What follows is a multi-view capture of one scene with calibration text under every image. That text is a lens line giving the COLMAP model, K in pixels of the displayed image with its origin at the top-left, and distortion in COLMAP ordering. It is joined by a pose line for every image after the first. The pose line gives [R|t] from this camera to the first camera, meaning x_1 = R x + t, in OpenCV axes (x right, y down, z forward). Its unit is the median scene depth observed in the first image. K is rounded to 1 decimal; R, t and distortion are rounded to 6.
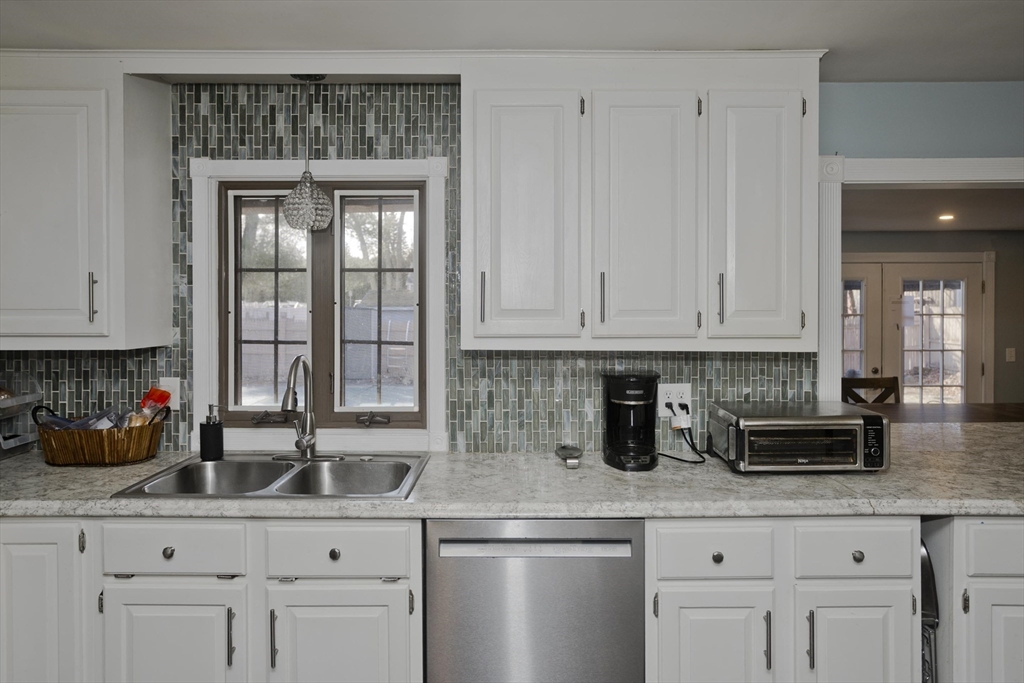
lens RADIAL K [[704.2, 0, 512.4], [0, 704.2, 313.1], [0, 0, 1]] dist [-0.005358, 0.012394]
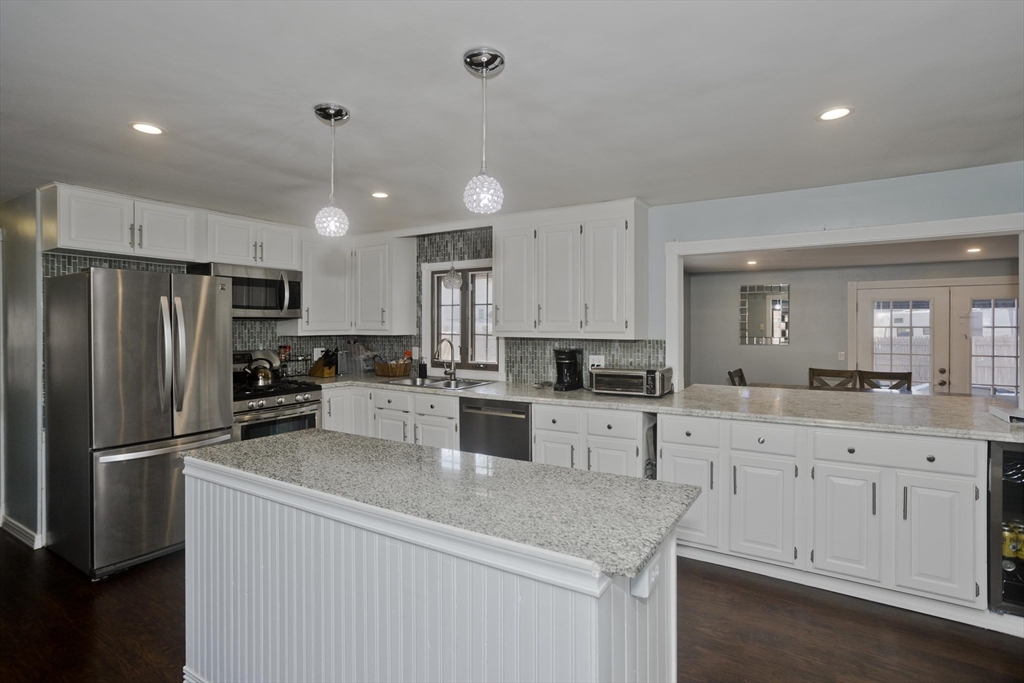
lens RADIAL K [[495.2, 0, 521.3], [0, 495.2, 328.7], [0, 0, 1]] dist [-0.030656, 0.009464]
pose [[0.864976, 0.004224, -0.501796, 0.796392], [-0.003784, 0.999991, 0.001895, 0.017918], [0.501799, 0.000260, 0.864984, -0.408324]]
